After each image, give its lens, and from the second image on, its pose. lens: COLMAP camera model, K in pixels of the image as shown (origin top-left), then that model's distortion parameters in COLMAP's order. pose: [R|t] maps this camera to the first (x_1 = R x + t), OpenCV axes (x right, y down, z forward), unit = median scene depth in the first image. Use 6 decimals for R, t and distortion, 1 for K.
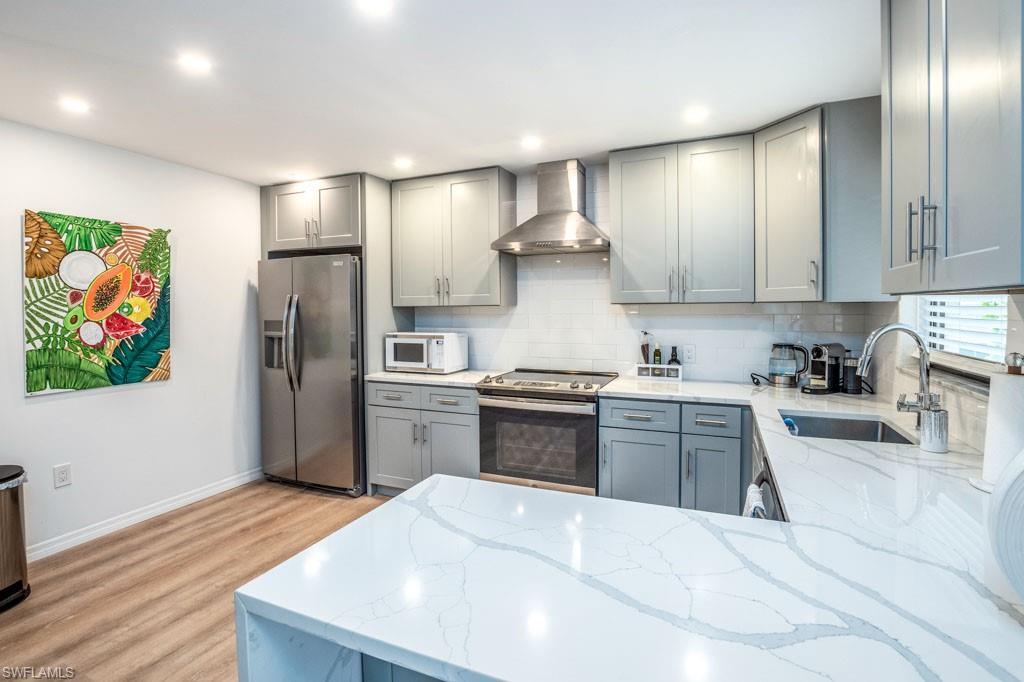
lens RADIAL K [[470.4, 0, 513.1], [0, 470.4, 320.3], [0, 0, 1]] dist [-0.027207, -0.000083]
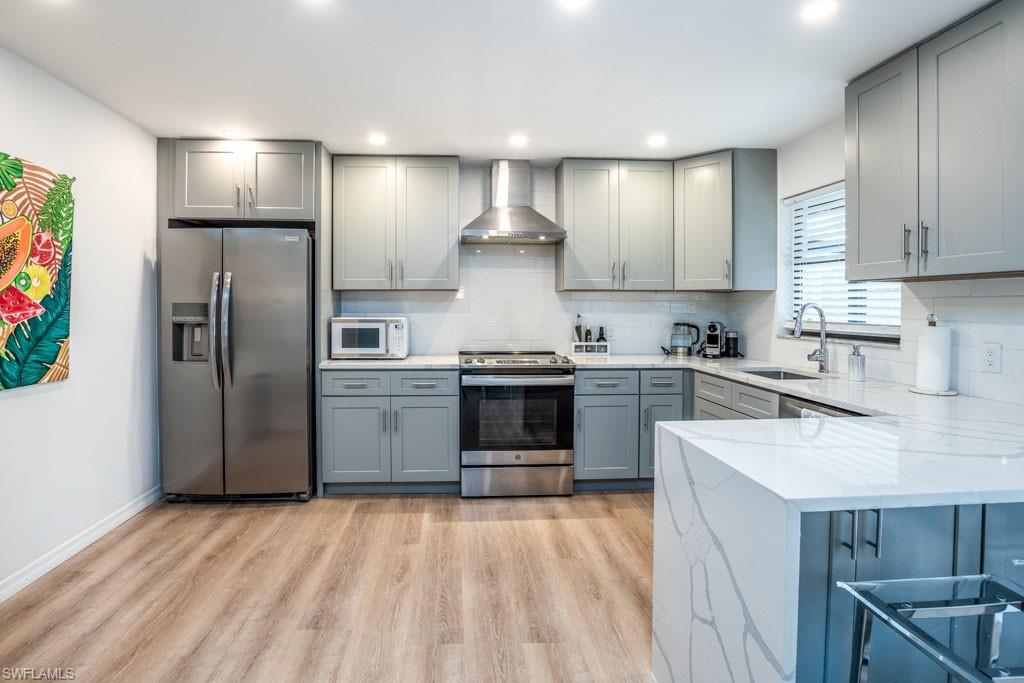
lens RADIAL K [[460.4, 0, 480.8], [0, 460.4, 308.3], [0, 0, 1]] dist [-0.026490, 0.000833]
pose [[0.902962, 0.005046, 0.429690, -0.461554], [0.002309, 0.999860, -0.016594, 0.028036], [-0.429713, 0.015976, 0.902824, 0.070035]]
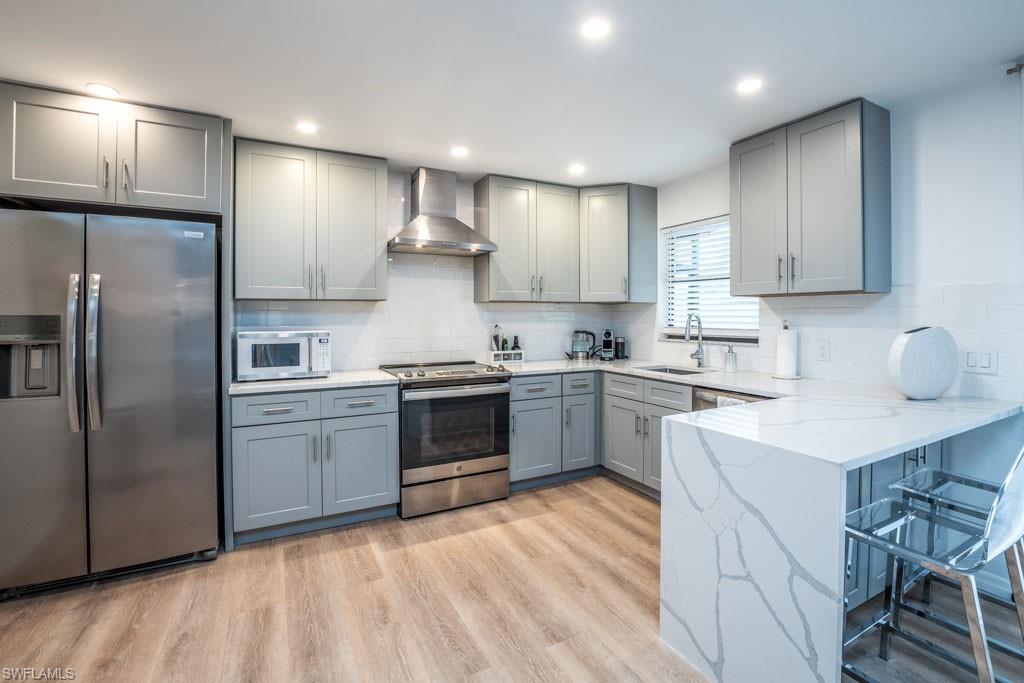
lens RADIAL K [[446.0, 0, 513.1], [0, 446.0, 315.3], [0, 0, 1]] dist [-0.031050, 0.004956]
pose [[0.647654, 0.005051, 0.761918, -0.618824], [0.016864, 0.999638, -0.020963, 0.025703], [-0.761748, 0.026426, 0.647335, 0.221392]]
